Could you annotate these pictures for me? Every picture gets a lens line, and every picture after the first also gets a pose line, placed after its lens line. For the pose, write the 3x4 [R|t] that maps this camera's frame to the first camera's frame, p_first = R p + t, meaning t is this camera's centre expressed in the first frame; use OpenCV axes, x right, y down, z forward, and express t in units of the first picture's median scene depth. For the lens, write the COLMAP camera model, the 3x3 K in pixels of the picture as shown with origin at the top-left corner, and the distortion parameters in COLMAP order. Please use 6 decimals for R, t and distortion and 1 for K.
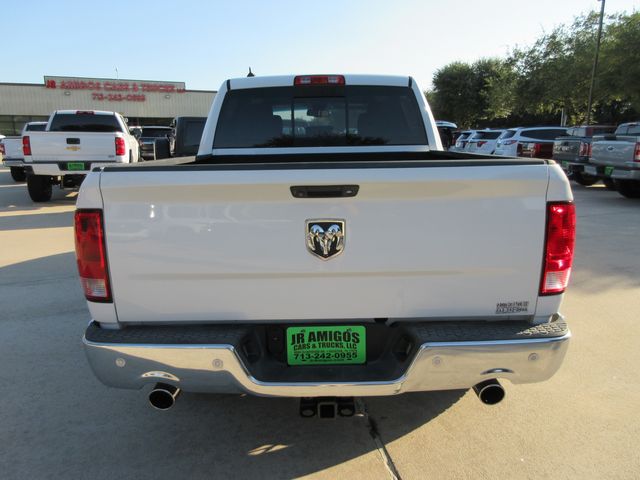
lens RADIAL K [[513.0, 0, 320.2], [0, 513.0, 239.7], [0, 0, 1]] dist [0.010016, 0.005896]
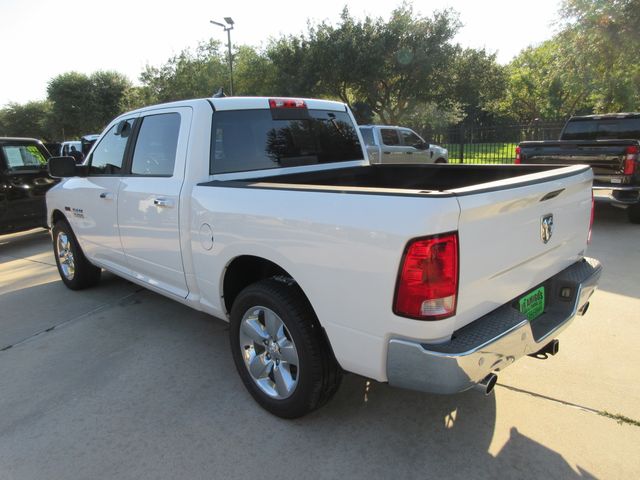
lens RADIAL K [[513.0, 0, 320.5], [0, 513.0, 238.6], [0, 0, 1]] dist [0.010016, 0.005896]
pose [[0.691562, -0.160838, 0.704182, -0.177667], [0.176032, 0.983028, 0.051651, -0.019043], [-0.700539, 0.088239, 0.708138, 0.054840]]
